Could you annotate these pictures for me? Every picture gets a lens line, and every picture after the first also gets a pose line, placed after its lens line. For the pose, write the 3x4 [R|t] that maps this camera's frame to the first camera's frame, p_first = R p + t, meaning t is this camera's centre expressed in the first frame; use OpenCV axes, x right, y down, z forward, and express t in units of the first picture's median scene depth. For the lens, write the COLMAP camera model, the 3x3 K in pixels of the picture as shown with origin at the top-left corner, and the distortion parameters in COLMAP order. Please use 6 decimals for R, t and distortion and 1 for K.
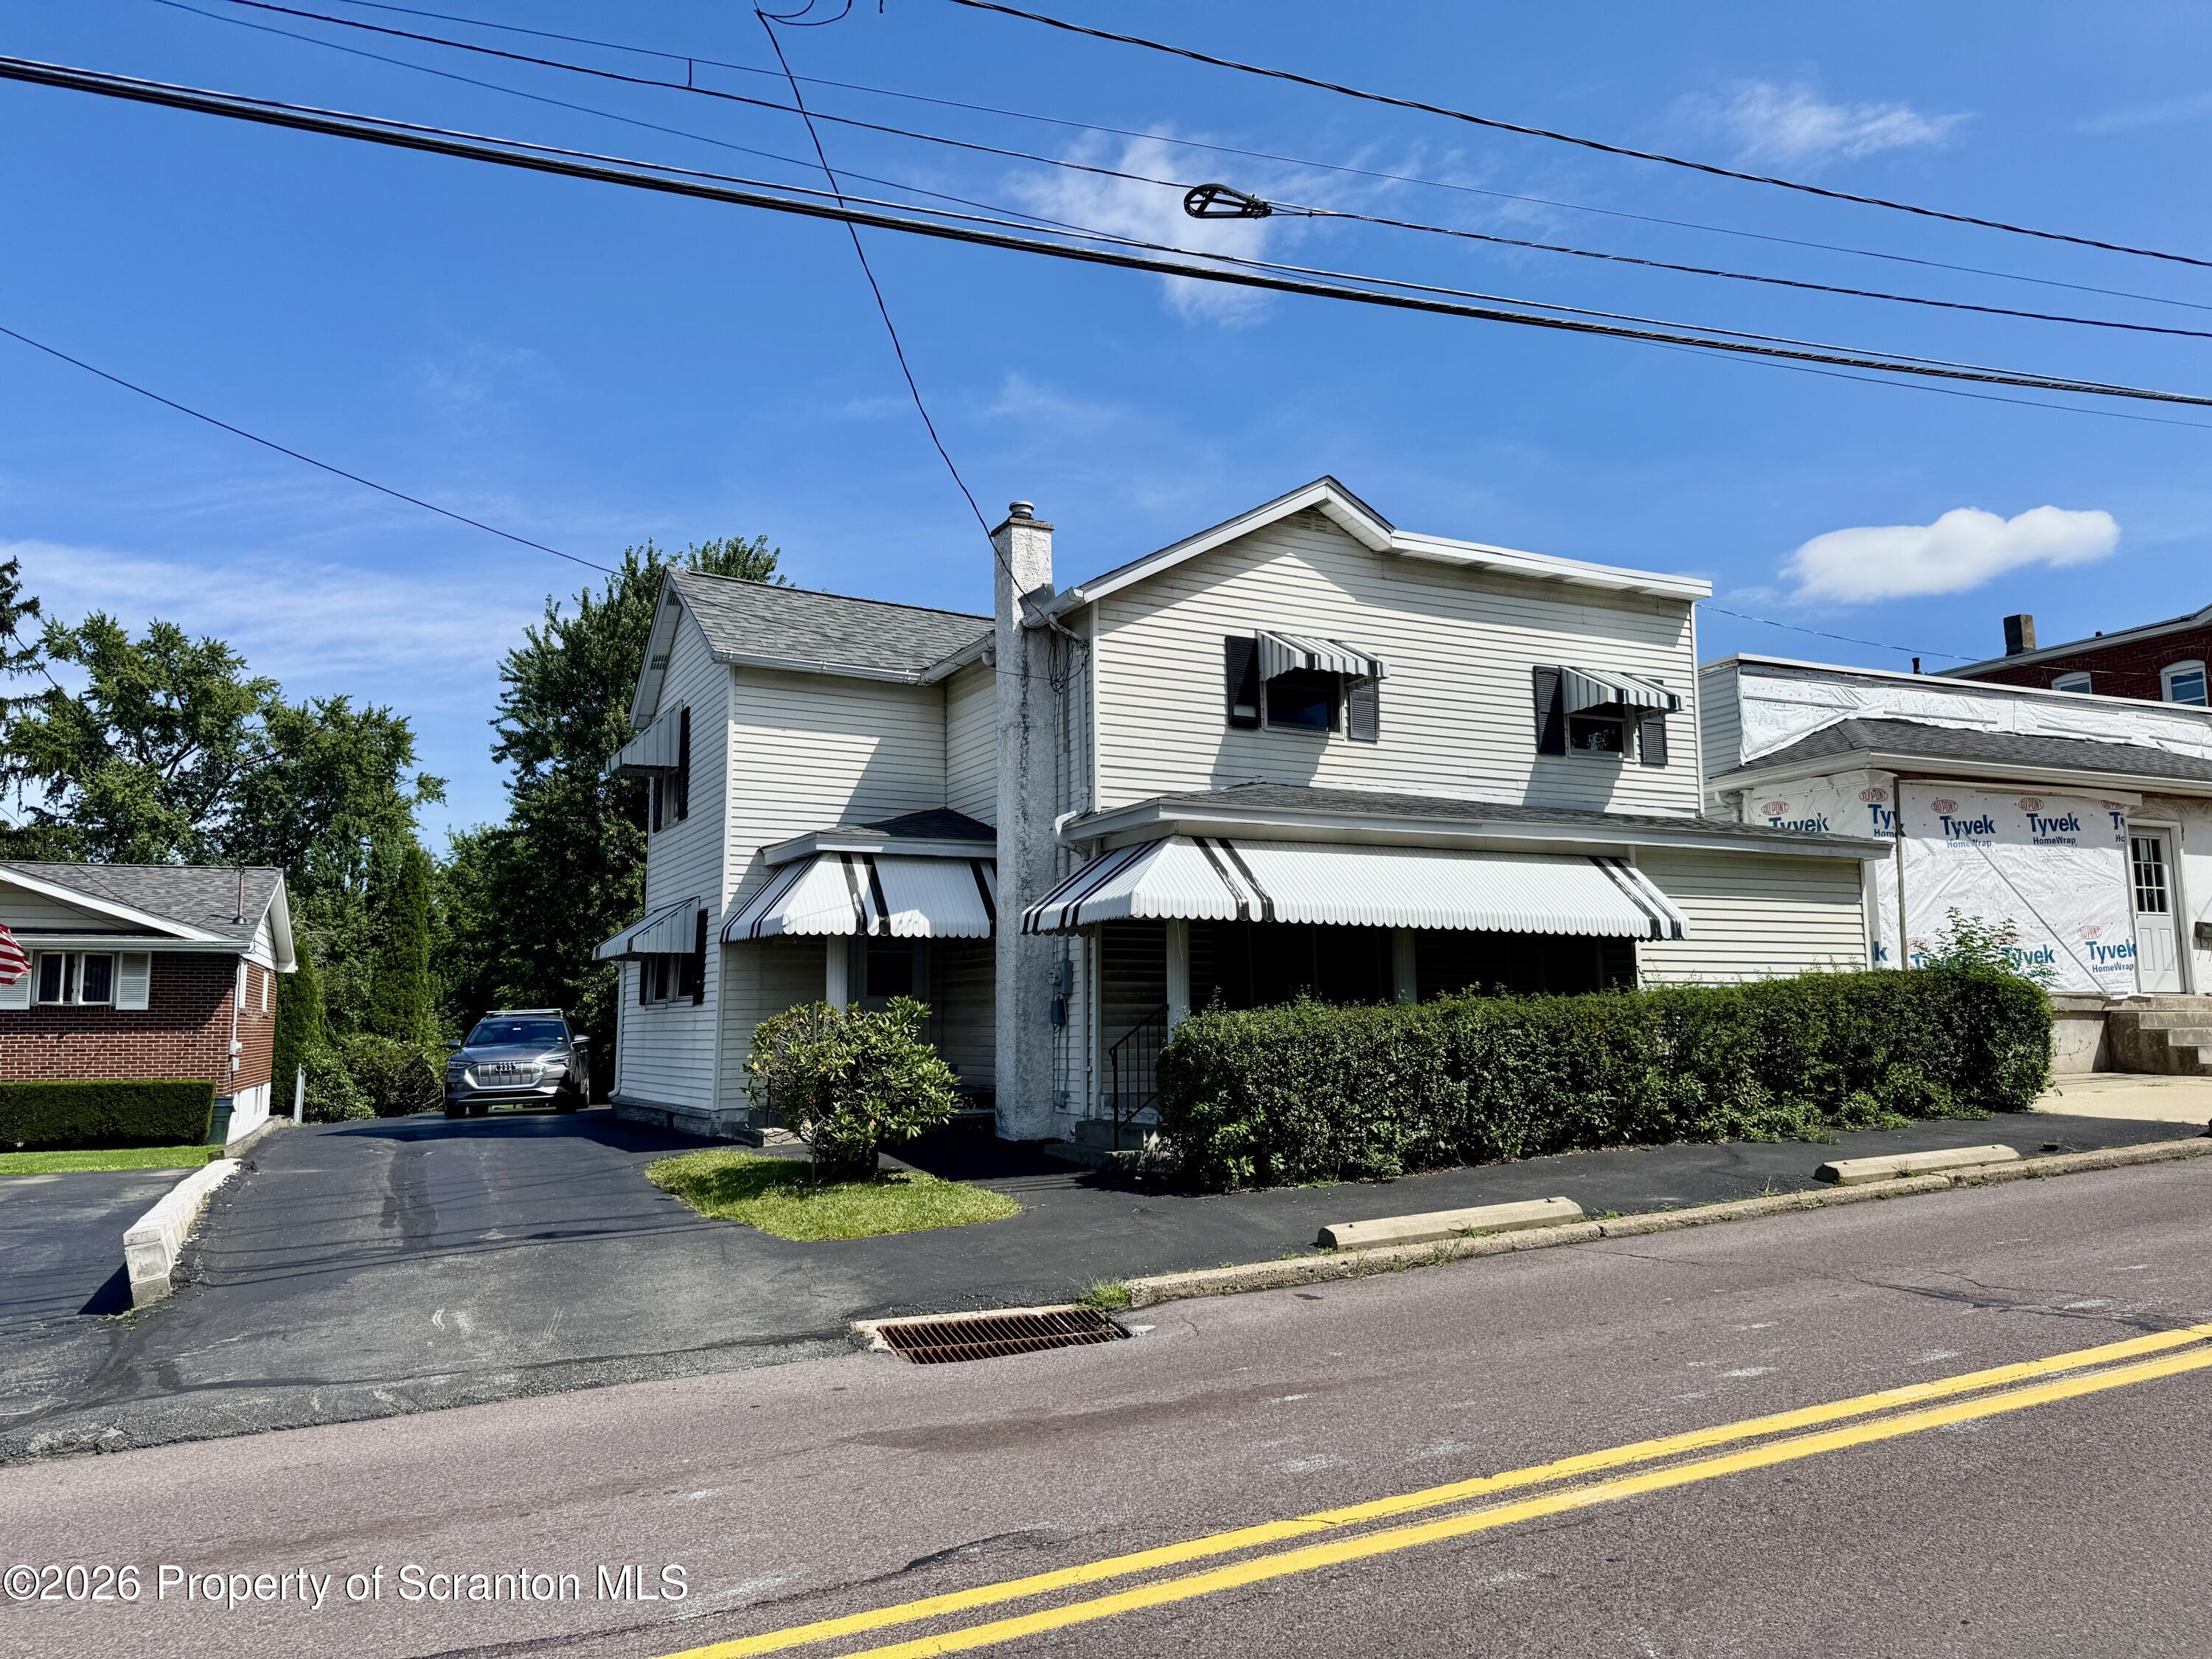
lens RADIAL K [[1556.5, 0, 1102.6], [0, 1556.5, 818.0], [0, 0, 1]] dist [0.115863, -0.150529]
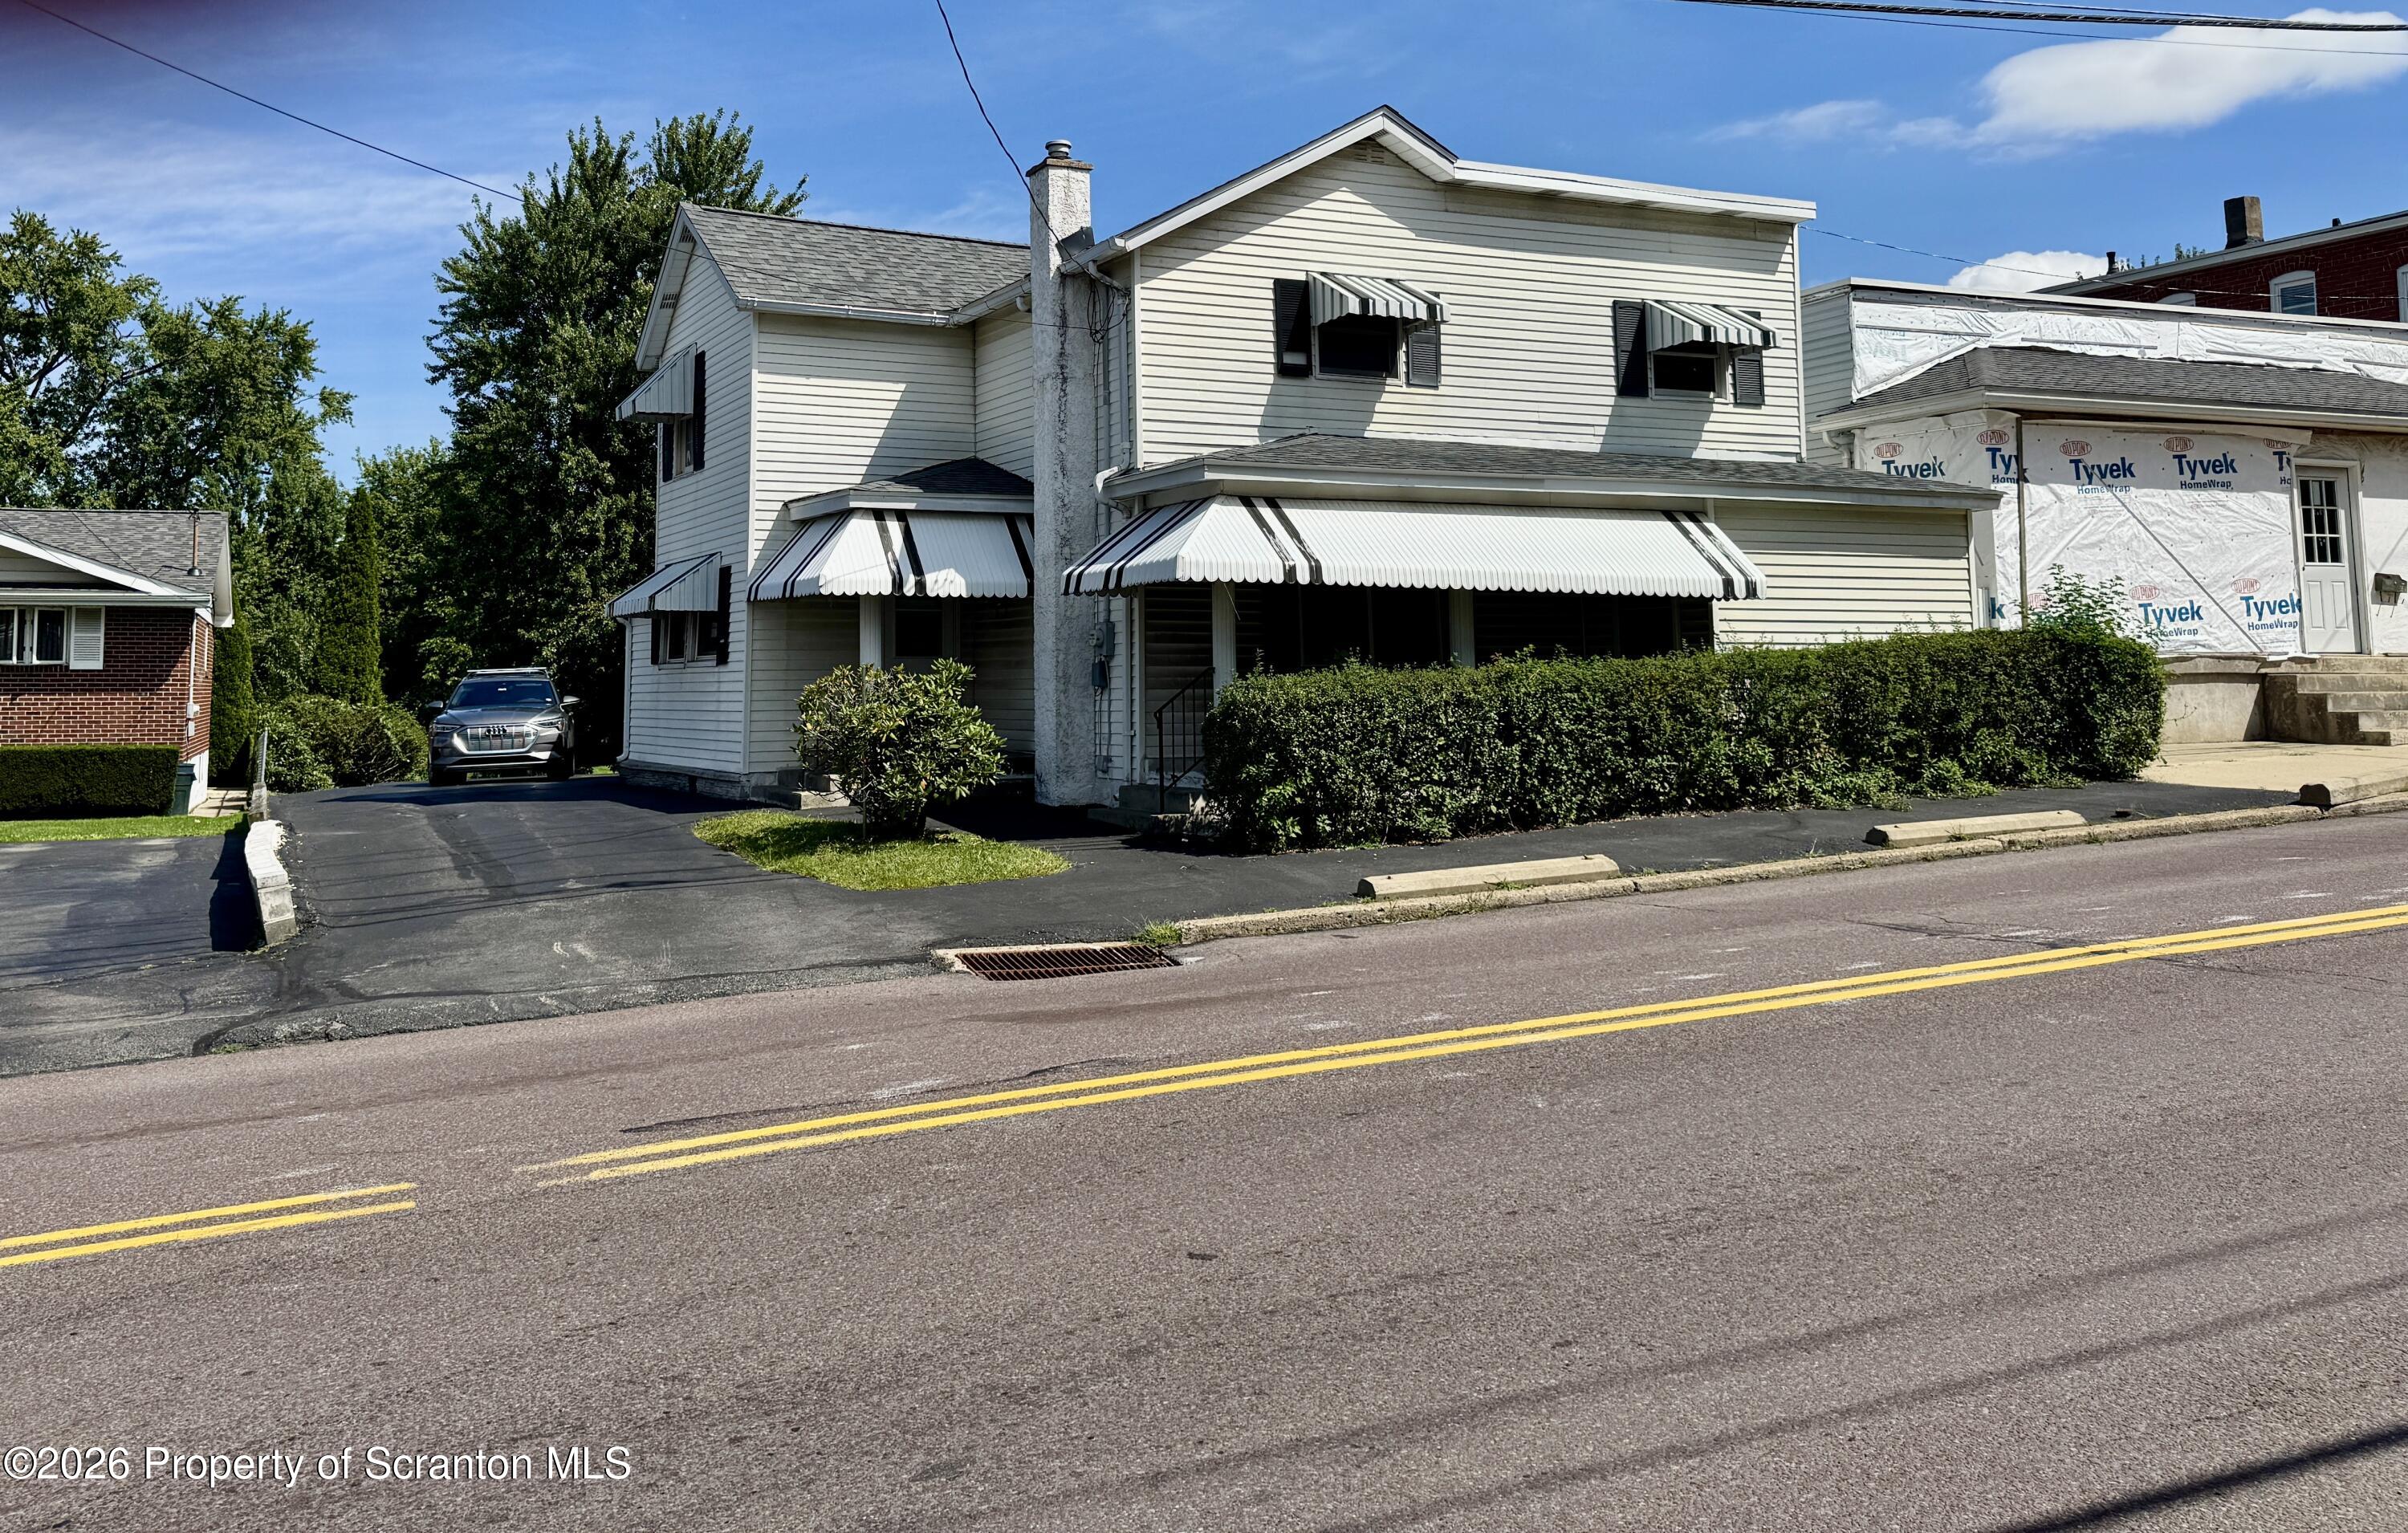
lens RADIAL K [[1957.7, 0, 1025.0], [0, 1957.7, 497.7], [0, 0, 1]] dist [0.141619, -0.199477]
pose [[0.998533, -0.004104, -0.053989, -0.008317], [0.006026, 0.999352, 0.035494, -0.027041], [0.053808, -0.035767, 0.997911, -0.201211]]
